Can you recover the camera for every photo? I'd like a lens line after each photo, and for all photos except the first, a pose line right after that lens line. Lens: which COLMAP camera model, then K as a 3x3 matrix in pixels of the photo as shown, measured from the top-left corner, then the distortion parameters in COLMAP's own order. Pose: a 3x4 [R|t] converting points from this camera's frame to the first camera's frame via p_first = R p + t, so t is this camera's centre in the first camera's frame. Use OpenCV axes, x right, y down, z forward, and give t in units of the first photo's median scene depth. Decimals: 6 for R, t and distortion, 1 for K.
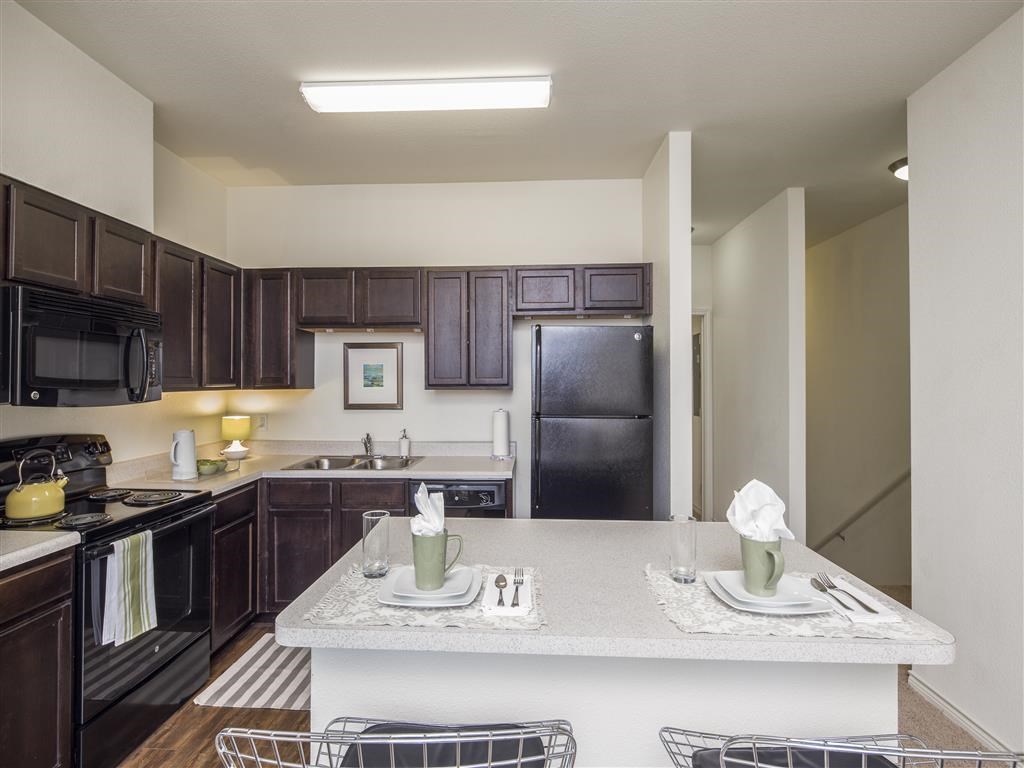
lens RADIAL K [[475.8, 0, 506.4], [0, 475.8, 384.3], [0, 0, 1]] dist [-0.002505, -0.000727]
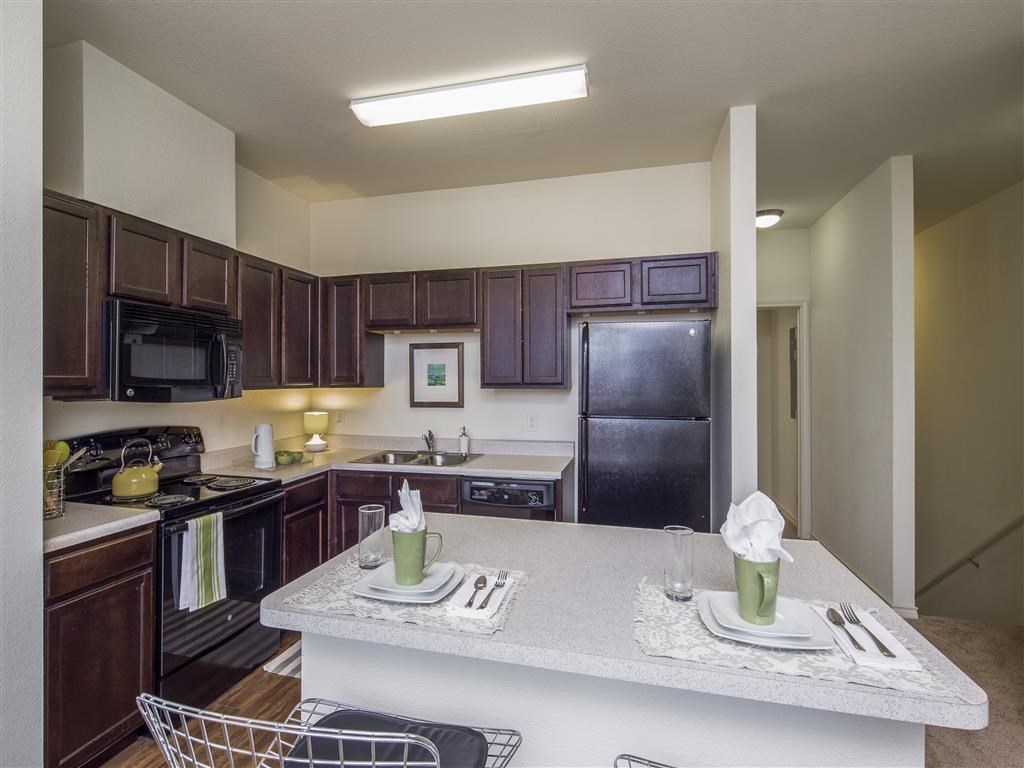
lens RADIAL K [[475.8, 0, 506.4], [0, 475.8, 384.3], [0, 0, 1]] dist [-0.002505, -0.000727]
pose [[0.980667, 0.001206, -0.195680, 0.108248], [-0.000714, 0.999996, 0.002584, -0.000549], [0.195682, -0.002394, 0.980664, 0.018291]]
